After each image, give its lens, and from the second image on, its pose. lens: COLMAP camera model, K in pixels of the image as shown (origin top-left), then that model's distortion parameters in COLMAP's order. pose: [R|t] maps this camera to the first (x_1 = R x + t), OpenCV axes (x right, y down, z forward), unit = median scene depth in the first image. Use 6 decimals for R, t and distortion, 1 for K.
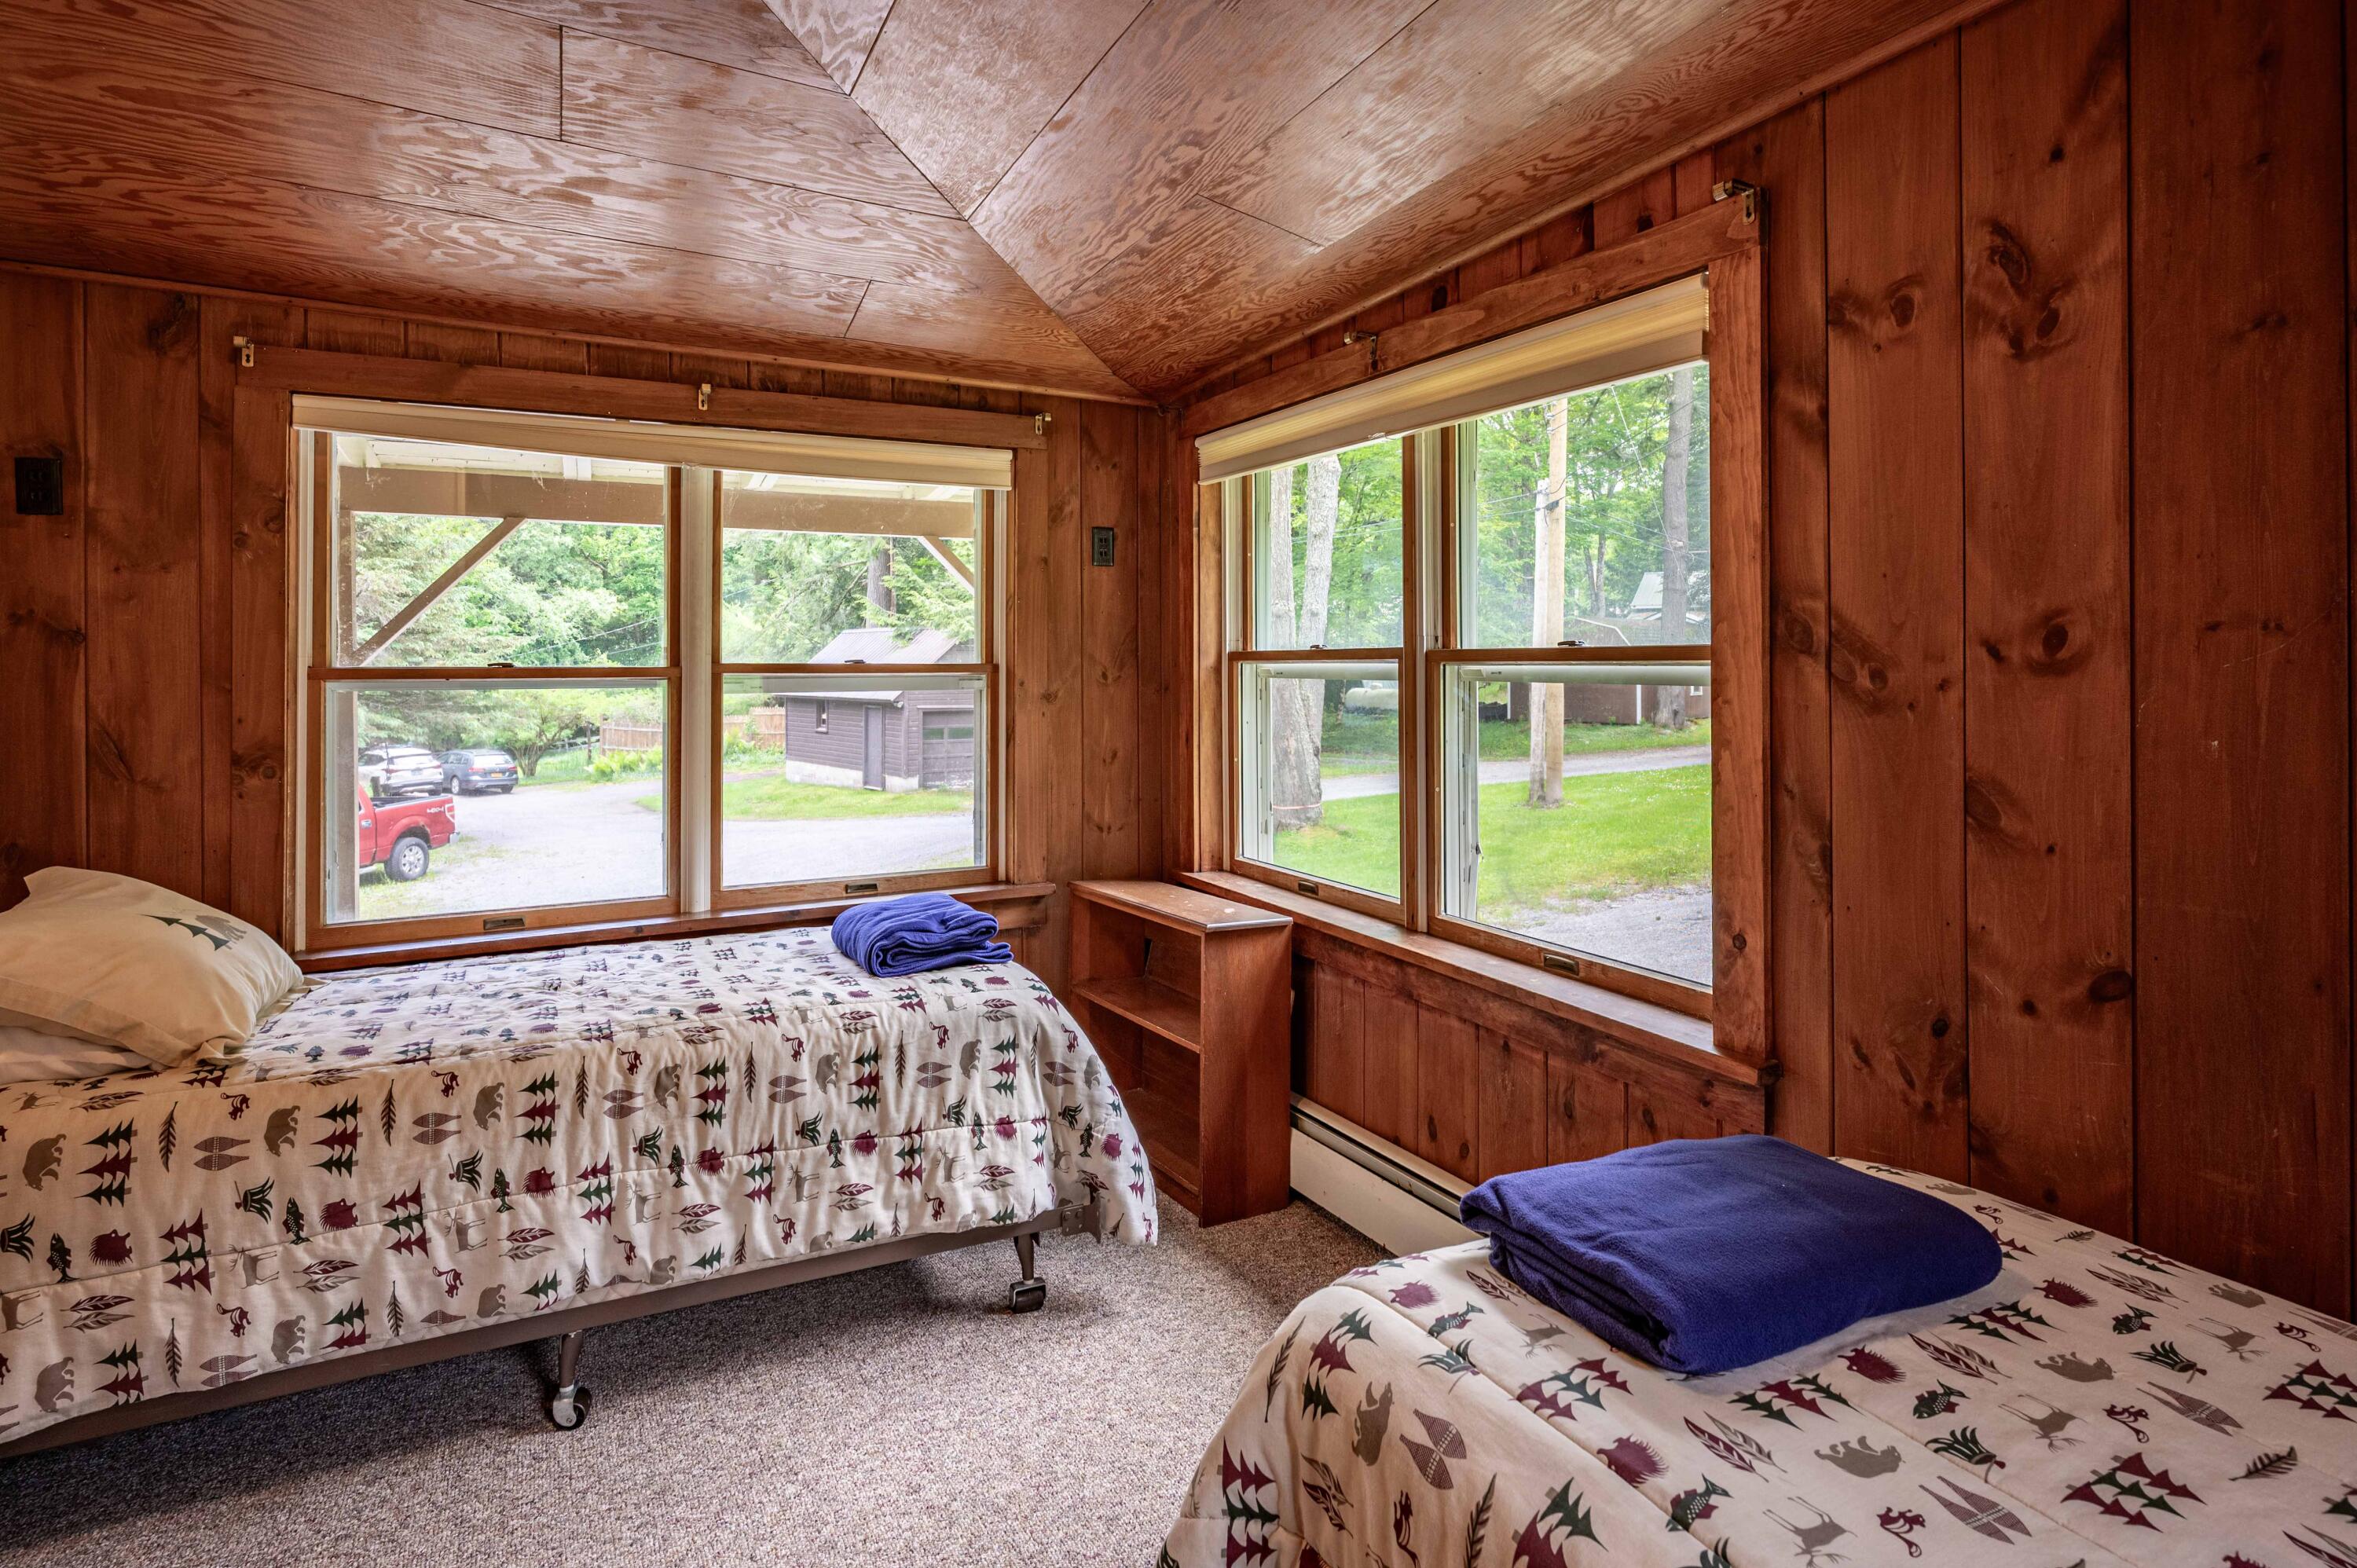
lens RADIAL K [[1179.4, 0, 1178.5], [0, 1179.4, 672.0], [0, 0, 1]] dist [-0.000641, 0.001051]
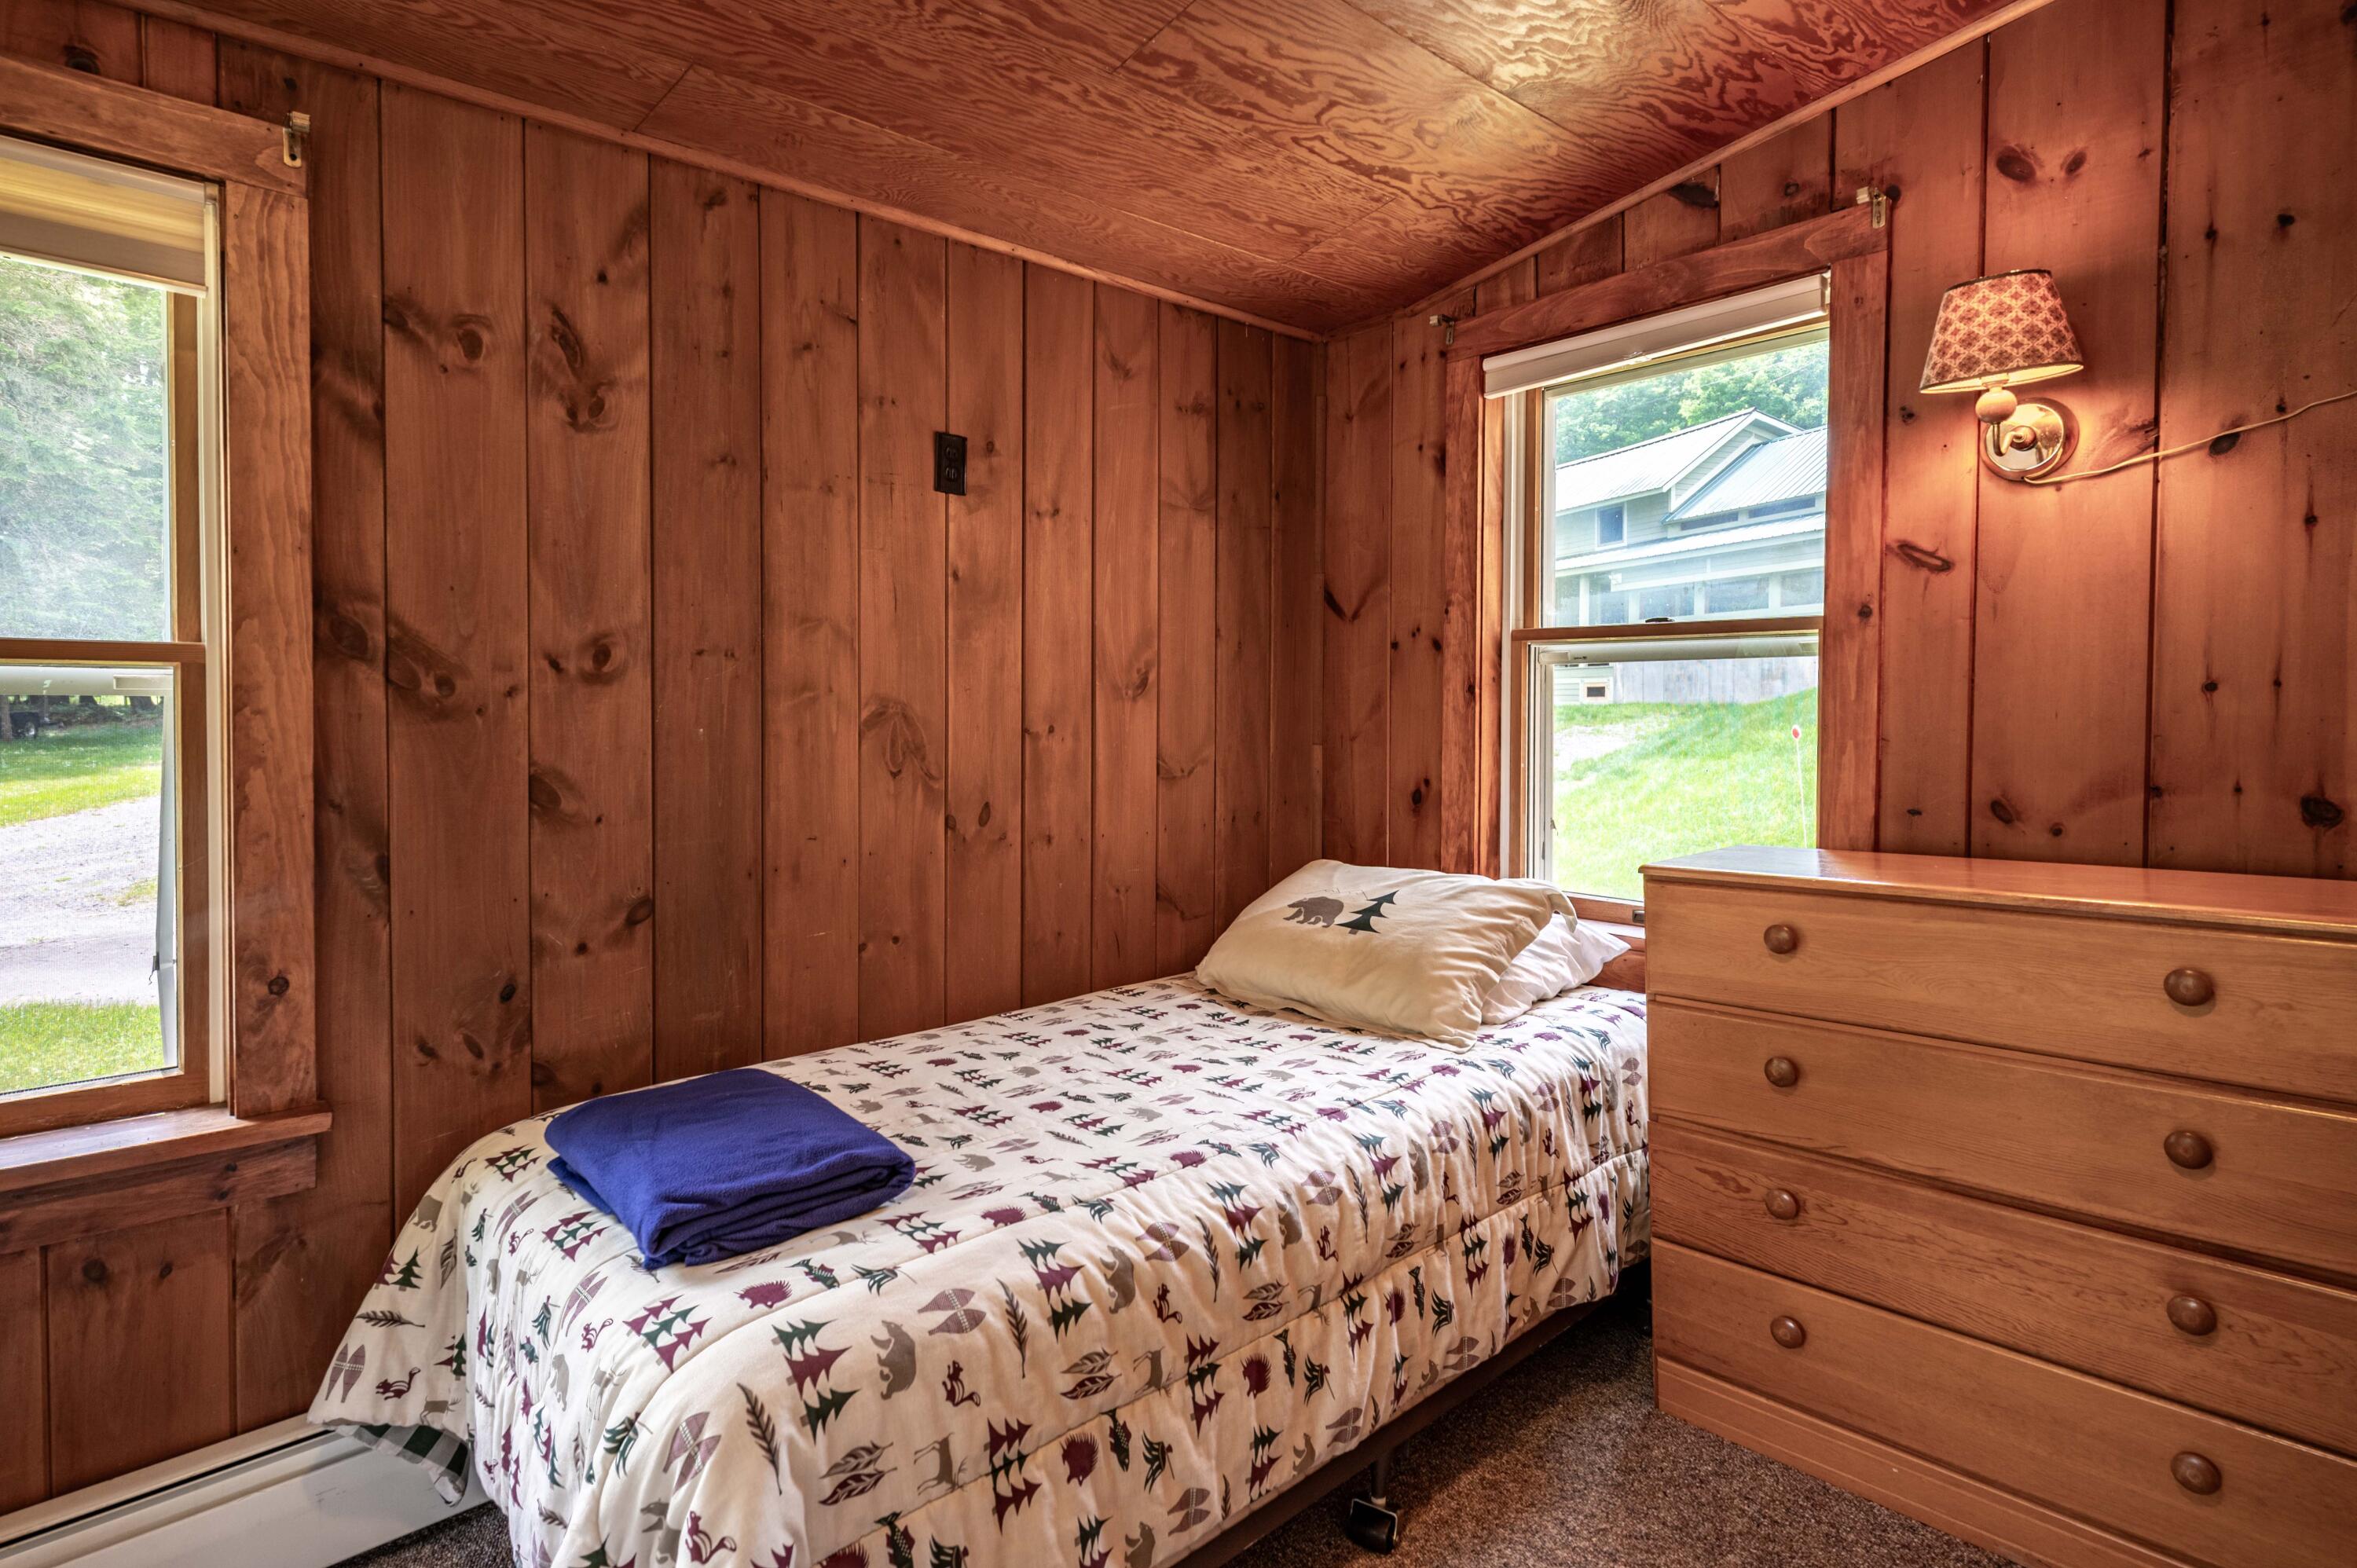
lens RADIAL K [[1215.3, 0, 1174.7], [0, 1215.3, 717.5], [0, 0, 1]] dist [-0.001738, -0.000103]
pose [[-0.252066, -0.020919, 0.967484, -0.668753], [-0.009370, 0.999772, 0.019176, 0.007409], [-0.967665, -0.004232, -0.252204, 0.697263]]
